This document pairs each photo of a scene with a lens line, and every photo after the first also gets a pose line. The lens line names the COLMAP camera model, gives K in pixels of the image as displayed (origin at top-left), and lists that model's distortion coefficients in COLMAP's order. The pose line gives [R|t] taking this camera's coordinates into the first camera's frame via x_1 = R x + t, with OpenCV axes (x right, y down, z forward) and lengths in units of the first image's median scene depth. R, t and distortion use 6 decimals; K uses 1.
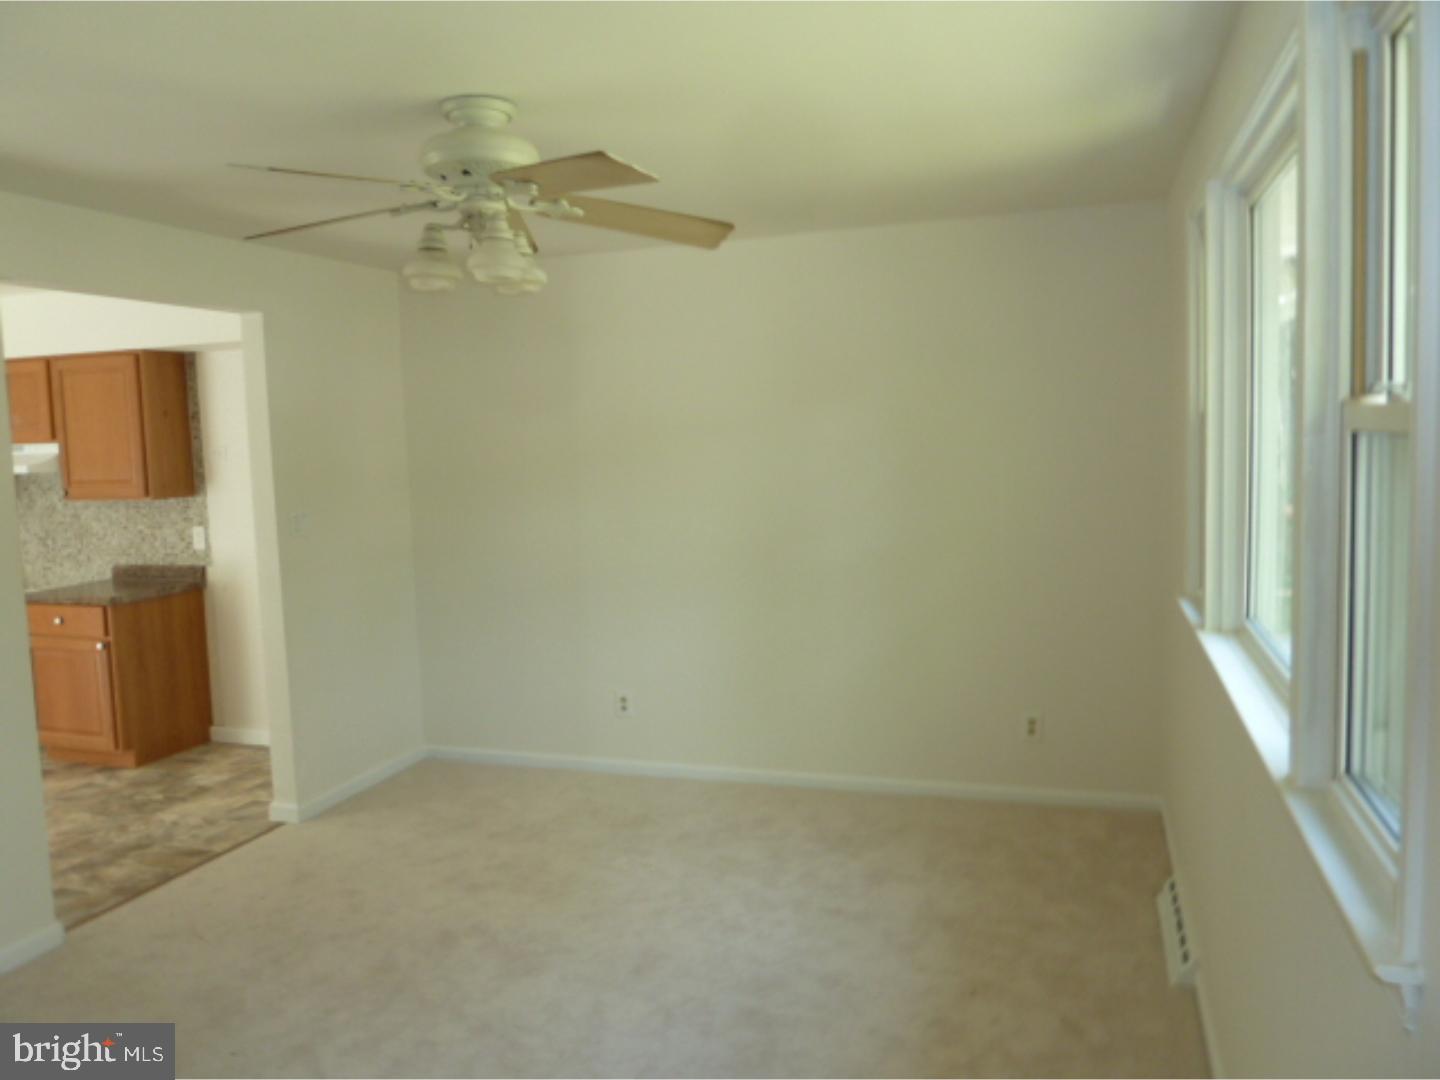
lens RADIAL K [[1094.3, 0, 720.0], [0, 1094.3, 540.0], [0, 0, 1]] dist [-0.011901, -0.003099]
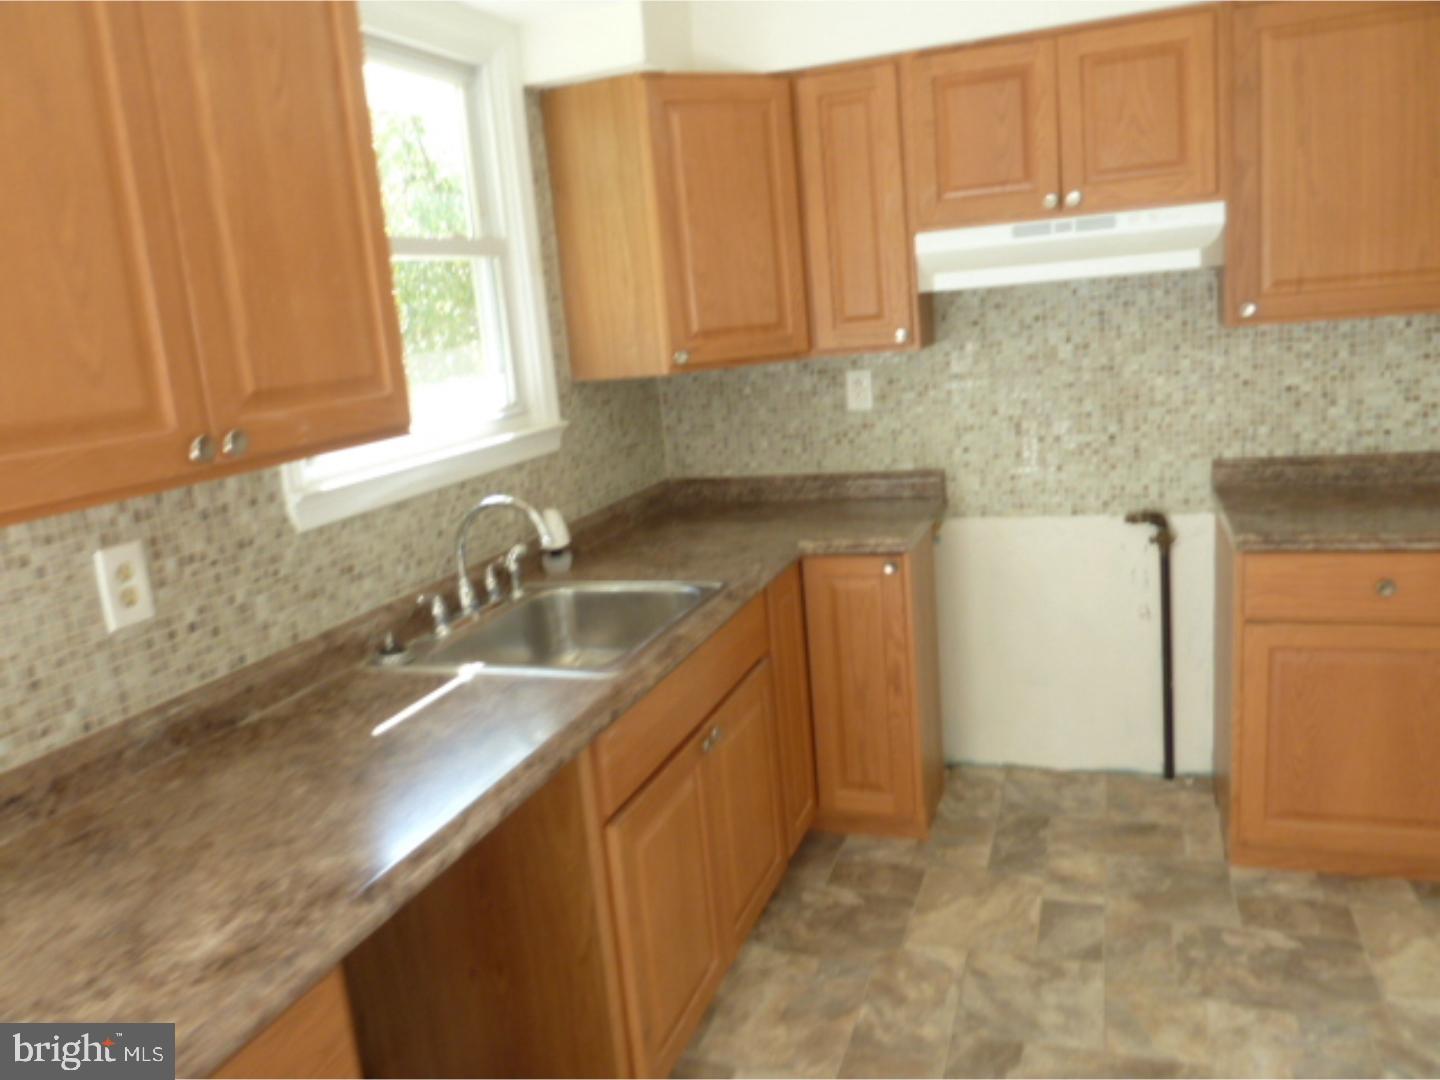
lens RADIAL K [[1094.3, 0, 720.0], [0, 1094.3, 540.0], [0, 0, 1]] dist [-0.011901, -0.003099]
pose [[0.997984, -0.062024, -0.013442, -0.778247], [0.063152, 0.991517, 0.113602, -0.012208], [0.006282, -0.114222, 0.993435, 0.496186]]
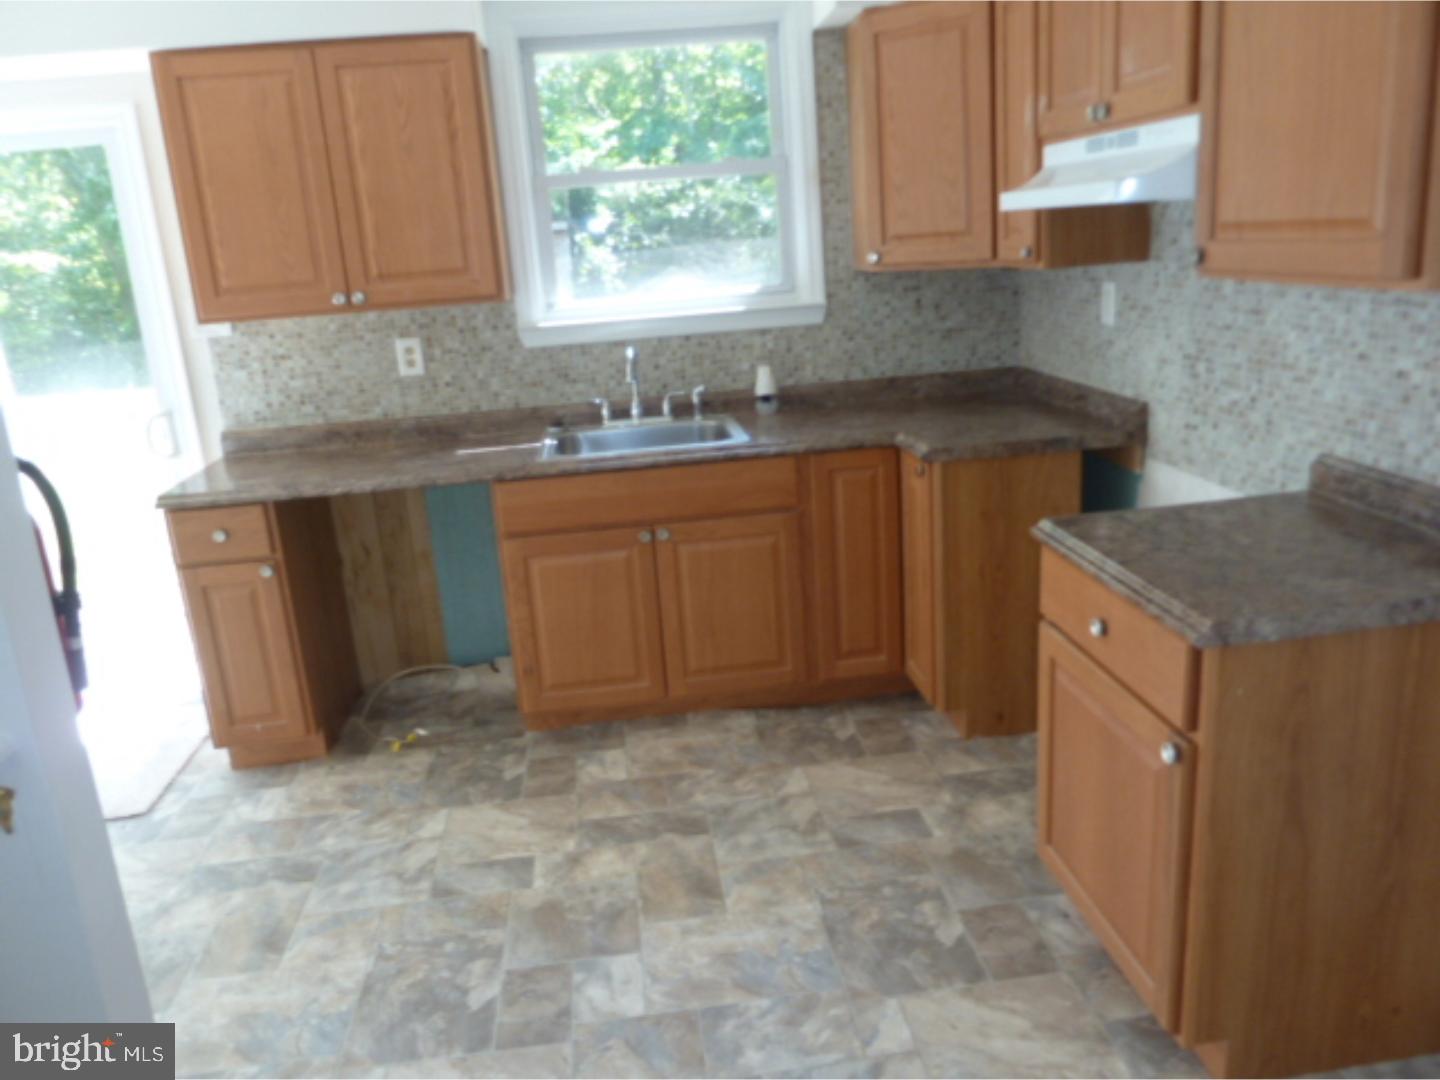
lens RADIAL K [[1094.3, 0, 720.0], [0, 1094.3, 540.0], [0, 0, 1]] dist [-0.011901, -0.003099]
pose [[0.432355, 0.239535, -0.869306, -0.314648], [-0.023967, 0.966782, 0.254474, -0.038675], [0.901385, -0.089189, 0.423734, 0.656097]]
